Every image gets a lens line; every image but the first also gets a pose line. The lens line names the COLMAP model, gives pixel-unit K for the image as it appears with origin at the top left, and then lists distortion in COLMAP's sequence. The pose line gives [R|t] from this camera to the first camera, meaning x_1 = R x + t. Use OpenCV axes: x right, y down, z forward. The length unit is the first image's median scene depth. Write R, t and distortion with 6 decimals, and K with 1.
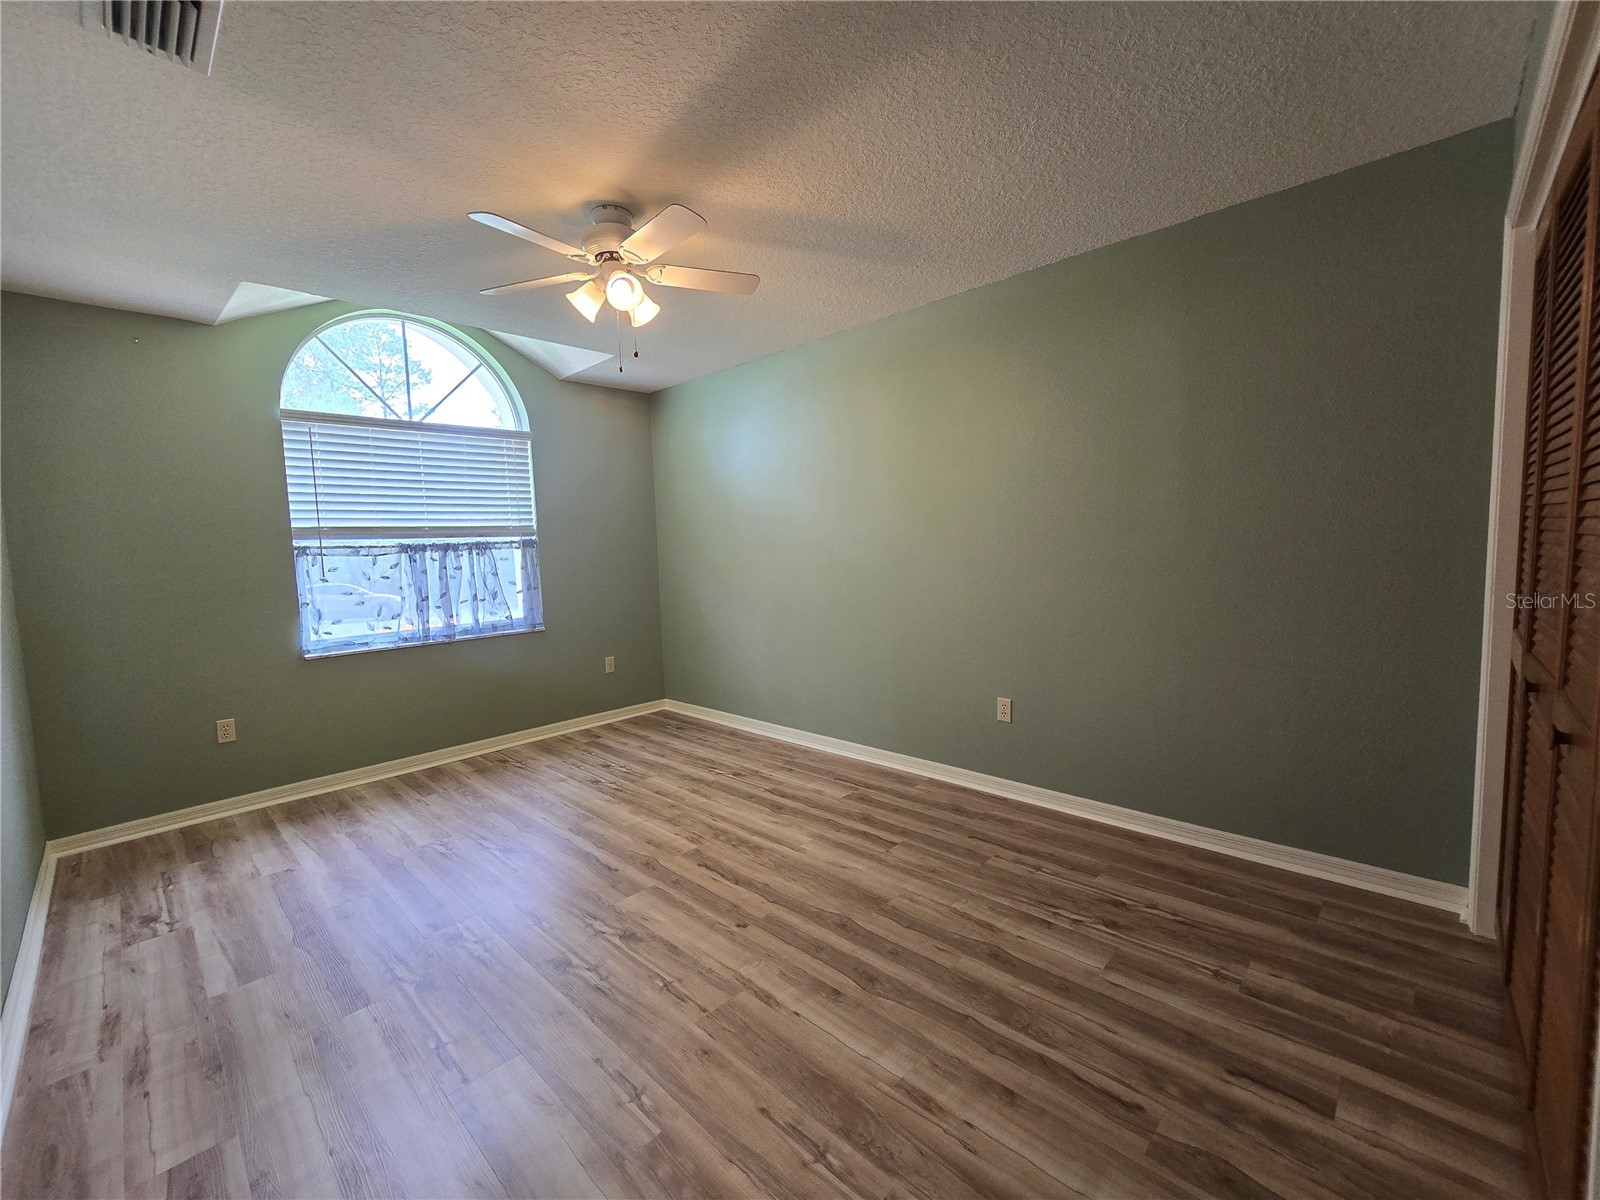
lens RADIAL K [[658.0, 0, 795.7], [0, 658.0, 604.4], [0, 0, 1]] dist [-0.006924, 0.001436]
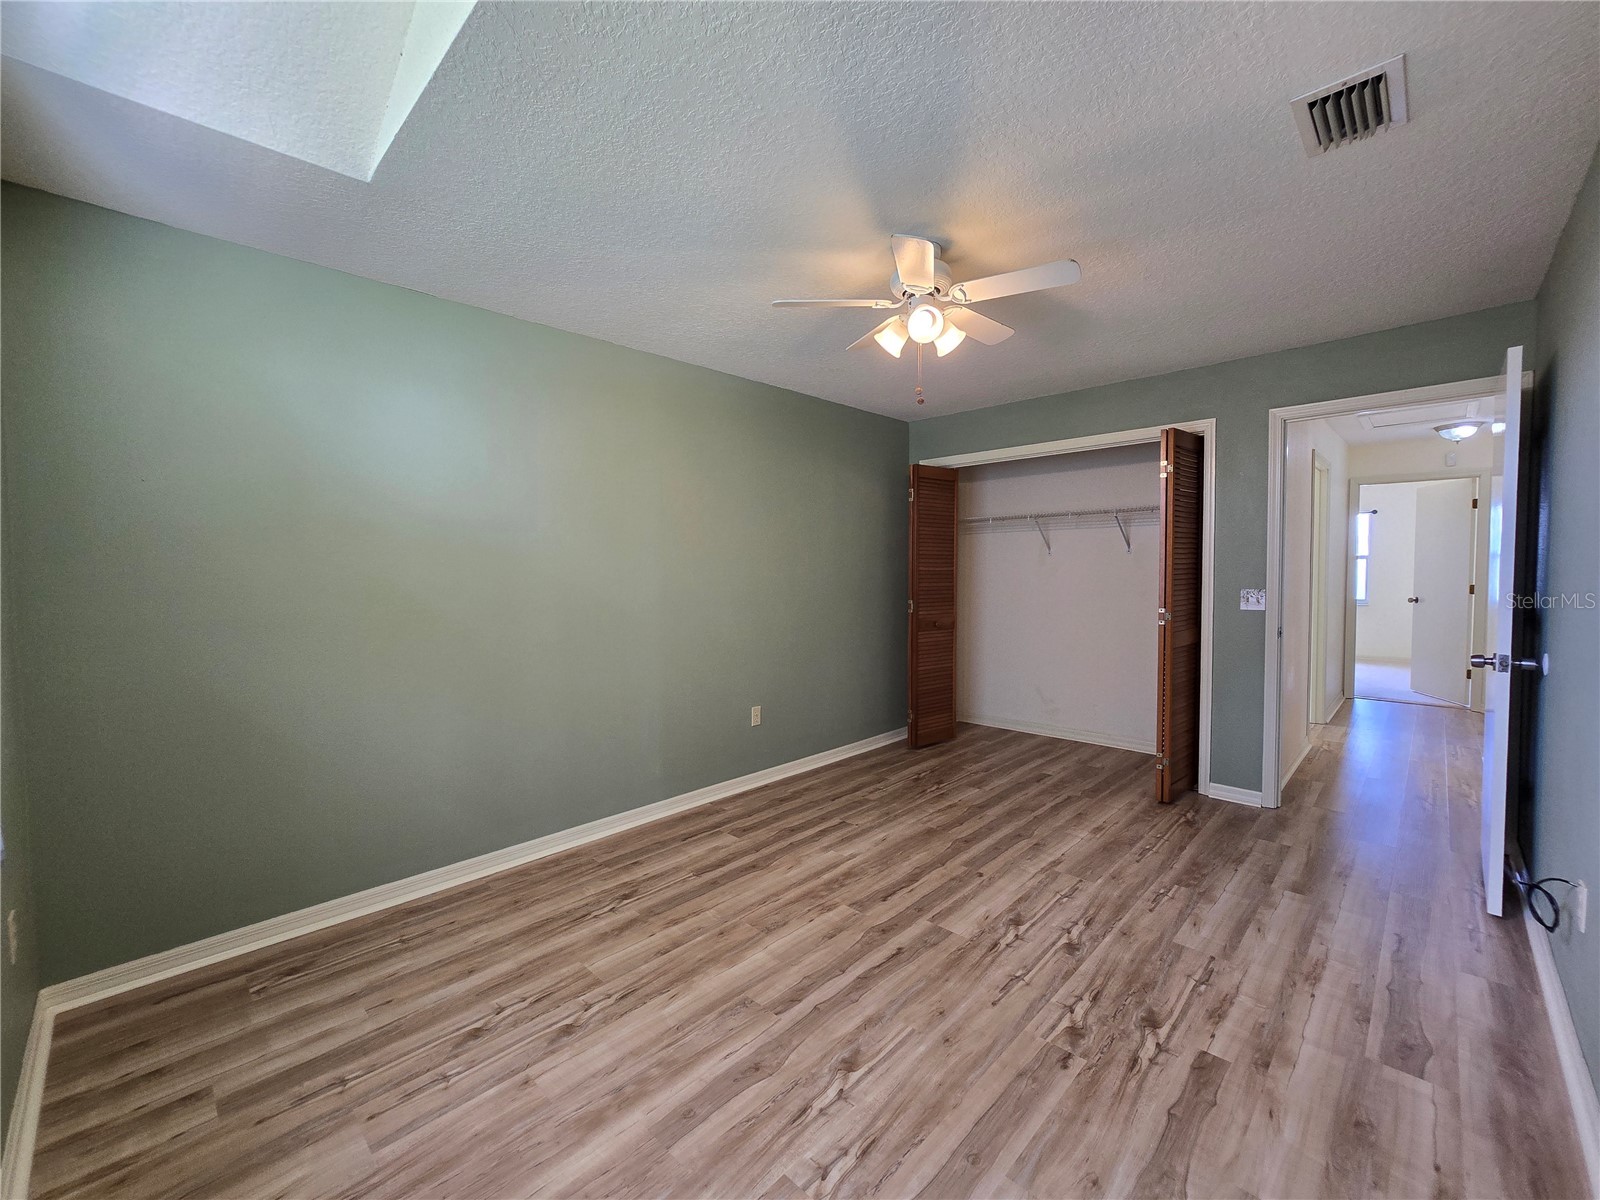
lens RADIAL K [[658.0, 0, 794.8], [0, 658.0, 595.6], [0, 0, 1]] dist [-0.006924, 0.001436]
pose [[0.008513, -0.003922, 0.999956, -1.067121], [0.102757, 0.994702, 0.003027, -0.075220], [-0.994670, 0.102727, 0.008871, 1.006547]]
